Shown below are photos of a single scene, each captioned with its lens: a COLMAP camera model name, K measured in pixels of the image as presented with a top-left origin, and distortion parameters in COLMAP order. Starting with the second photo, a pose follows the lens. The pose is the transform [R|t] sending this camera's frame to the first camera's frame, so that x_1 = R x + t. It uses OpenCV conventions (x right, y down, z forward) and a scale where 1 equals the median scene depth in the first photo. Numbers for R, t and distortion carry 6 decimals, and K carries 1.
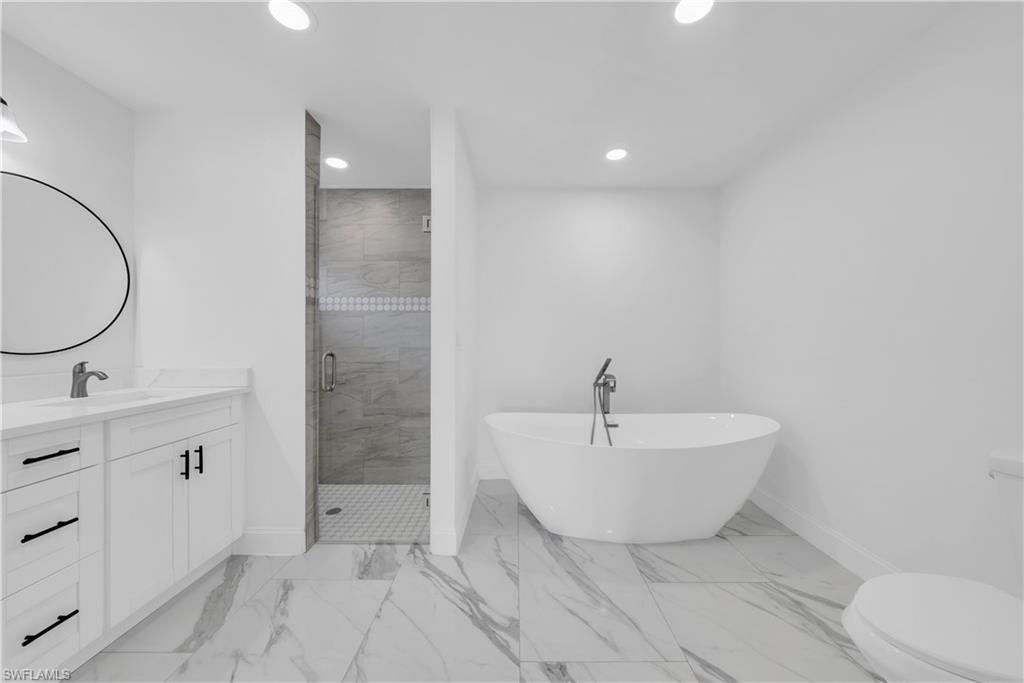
lens RADIAL K [[353.1, 0, 513.9], [0, 353.1, 339.4], [0, 0, 1]] dist [-0.002589, -0.000183]
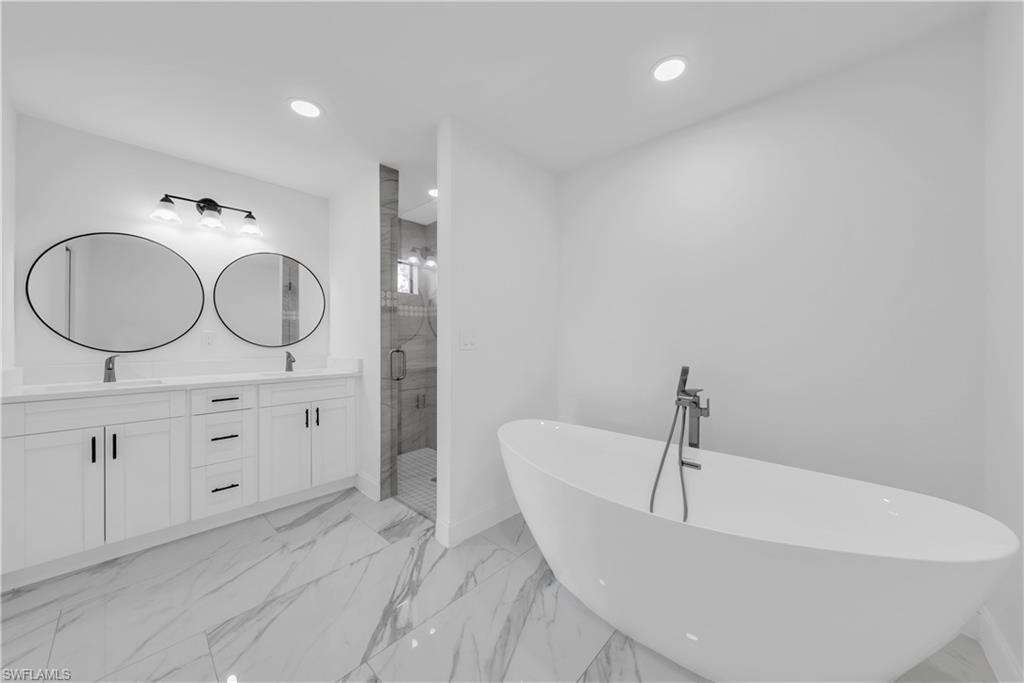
lens RADIAL K [[353.1, 0, 513.9], [0, 353.1, 339.4], [0, 0, 1]] dist [-0.002589, -0.000183]
pose [[0.742431, 0.002441, -0.669919, 0.684646], [0.000020, 0.999993, 0.003666, -0.002973], [0.669923, -0.002736, 0.742426, 0.371821]]
